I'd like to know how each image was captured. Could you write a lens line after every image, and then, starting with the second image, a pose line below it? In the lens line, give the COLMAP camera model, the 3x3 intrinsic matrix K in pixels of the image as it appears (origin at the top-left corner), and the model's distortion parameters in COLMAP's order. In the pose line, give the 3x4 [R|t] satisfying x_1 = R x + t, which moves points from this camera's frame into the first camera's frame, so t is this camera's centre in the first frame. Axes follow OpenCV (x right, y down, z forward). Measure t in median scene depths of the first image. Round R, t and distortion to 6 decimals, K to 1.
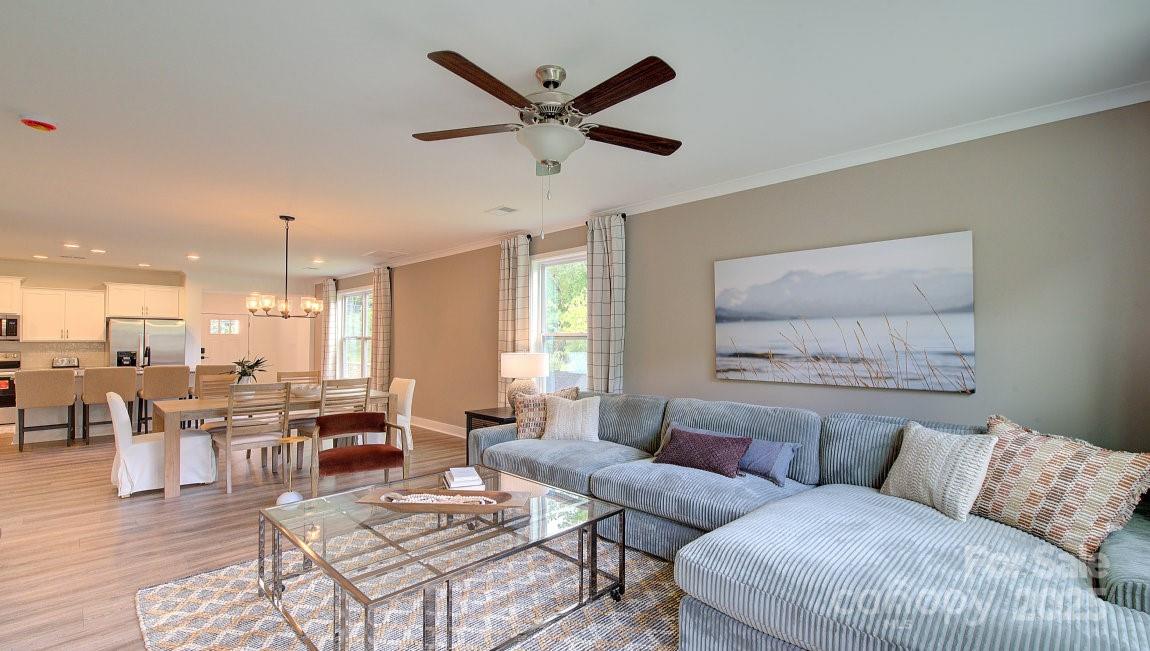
lens RADIAL K [[493.9, 0, 580.6], [0, 493.9, 331.8], [0, 0, 1]] dist [-0.000005, -0.000259]
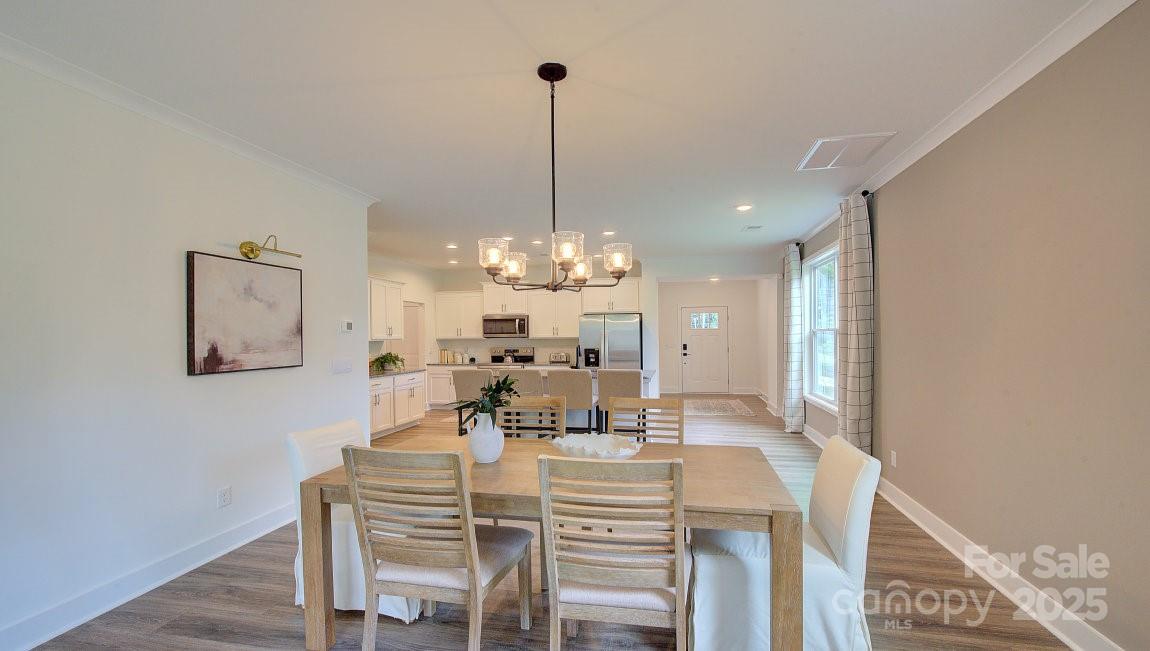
lens RADIAL K [[493.9, 0, 580.6], [0, 493.9, 331.8], [0, 0, 1]] dist [-0.000005, -0.000259]
pose [[0.542509, -0.012770, -0.839953, -0.130705], [0.023049, 0.999734, -0.000312, 0.007851], [0.839734, -0.019191, 0.542659, 0.508226]]
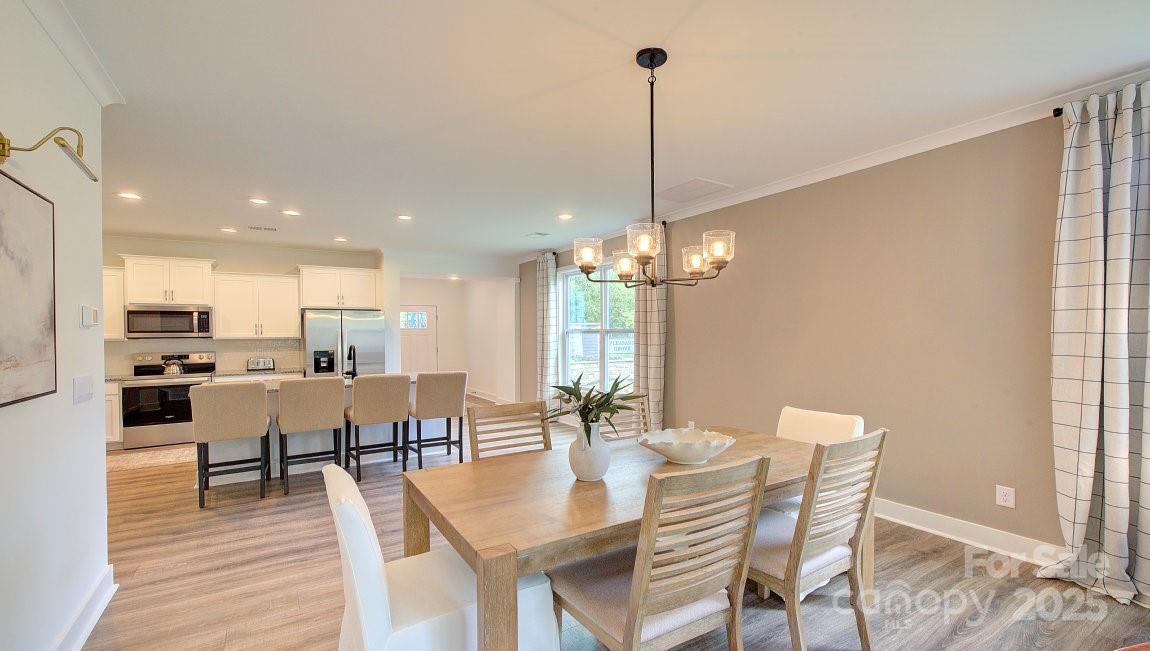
lens RADIAL K [[496.4, 0, 575.3], [0, 496.4, 337.2], [0, 0, 1]] dist [0.025643, 0.000159]
pose [[0.967589, -0.006919, -0.252437, -0.361263], [0.013216, 0.999642, 0.023258, 0.005313], [0.252185, -0.025840, 0.967334, 0.361308]]
